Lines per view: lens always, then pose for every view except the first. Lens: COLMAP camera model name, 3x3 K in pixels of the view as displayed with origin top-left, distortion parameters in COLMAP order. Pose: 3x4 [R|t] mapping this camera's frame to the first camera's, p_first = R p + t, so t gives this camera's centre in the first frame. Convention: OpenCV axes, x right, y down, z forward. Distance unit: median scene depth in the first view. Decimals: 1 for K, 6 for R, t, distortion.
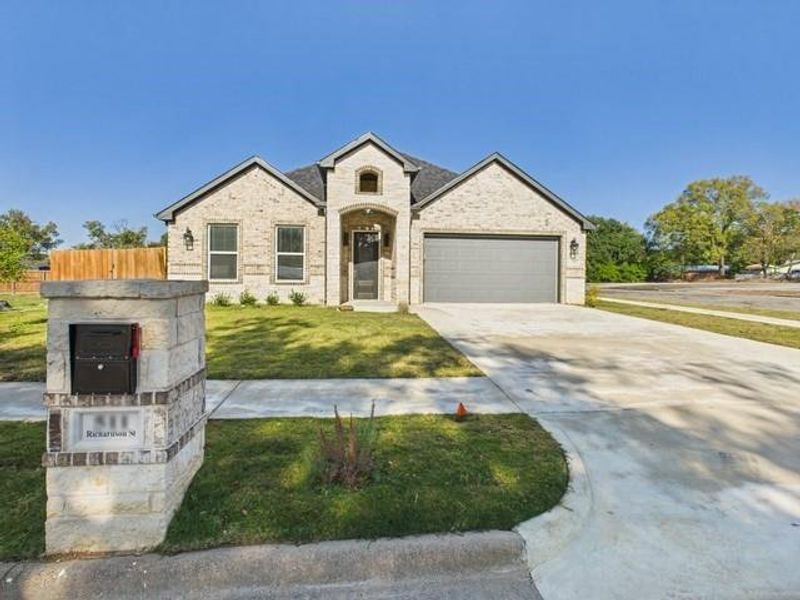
lens RADIAL K [[418.3, 0, 399.2], [0, 418.3, 283.0], [0, 0, 1]] dist [-0.000651, -0.001012]
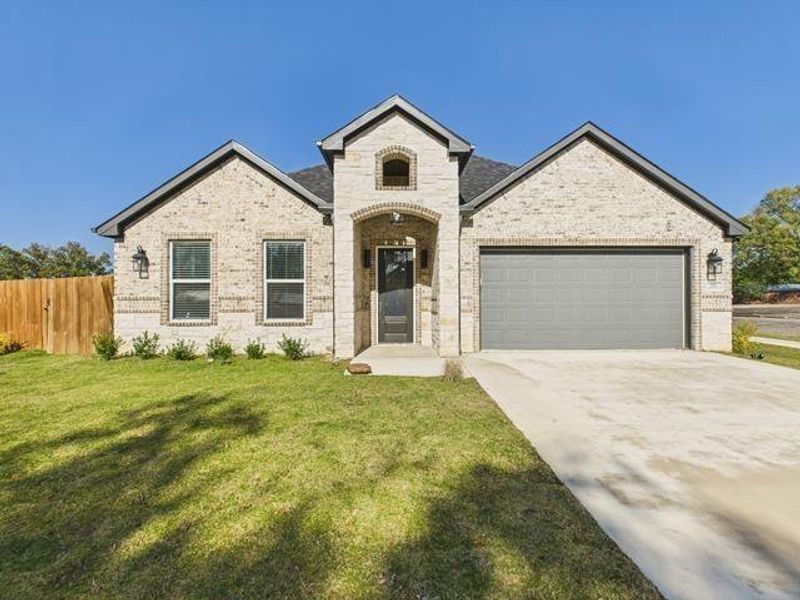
lens RADIAL K [[418.6, 0, 398.7], [0, 418.6, 294.4], [0, 0, 1]] dist [-0.000981, -0.000772]
pose [[0.995266, -0.013473, -0.096254, -0.006646], [0.010674, 0.999507, -0.029532, -0.025235], [0.096604, 0.028365, 0.994919, 0.332235]]
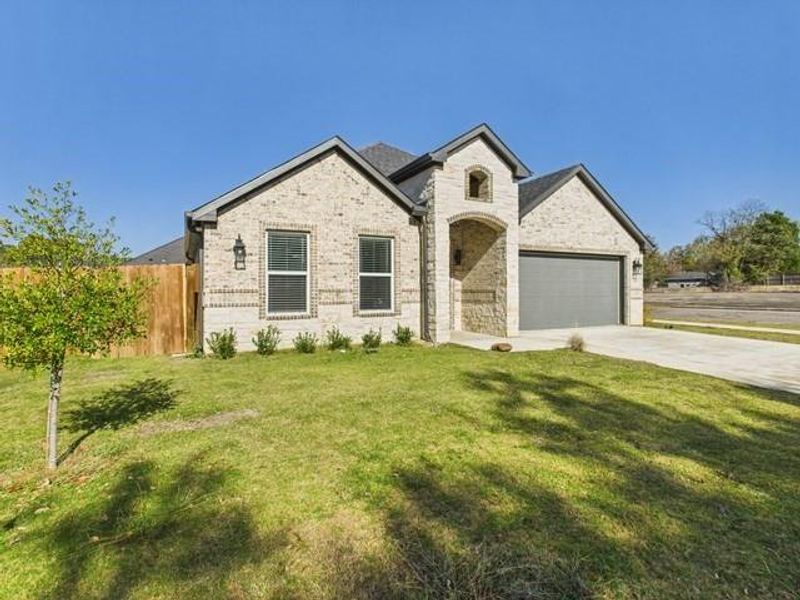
lens RADIAL K [[418.3, 0, 399.2], [0, 418.3, 283.0], [0, 0, 1]] dist [-0.000651, -0.001012]
pose [[0.937271, -0.006381, 0.348544, -0.479882], [0.018065, 0.999378, -0.030285, -0.031823], [-0.348134, 0.034682, 0.936803, 0.296052]]
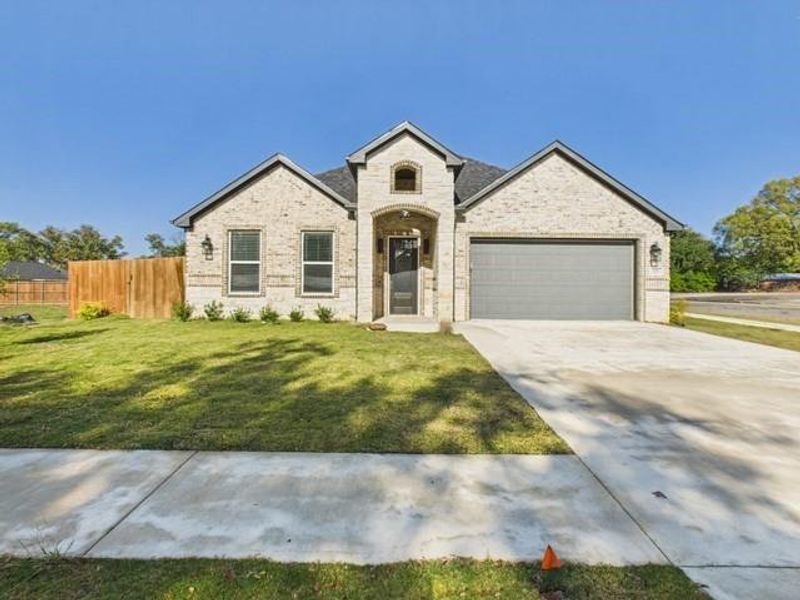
lens RADIAL K [[418.3, 0, 399.2], [0, 418.3, 283.0], [0, 0, 1]] dist [-0.000651, -0.001012]
pose [[0.994379, -0.001739, -0.105867, 0.004658], [-0.000627, 0.999751, -0.022313, -0.008035], [0.105879, 0.022254, 0.994130, 0.140201]]
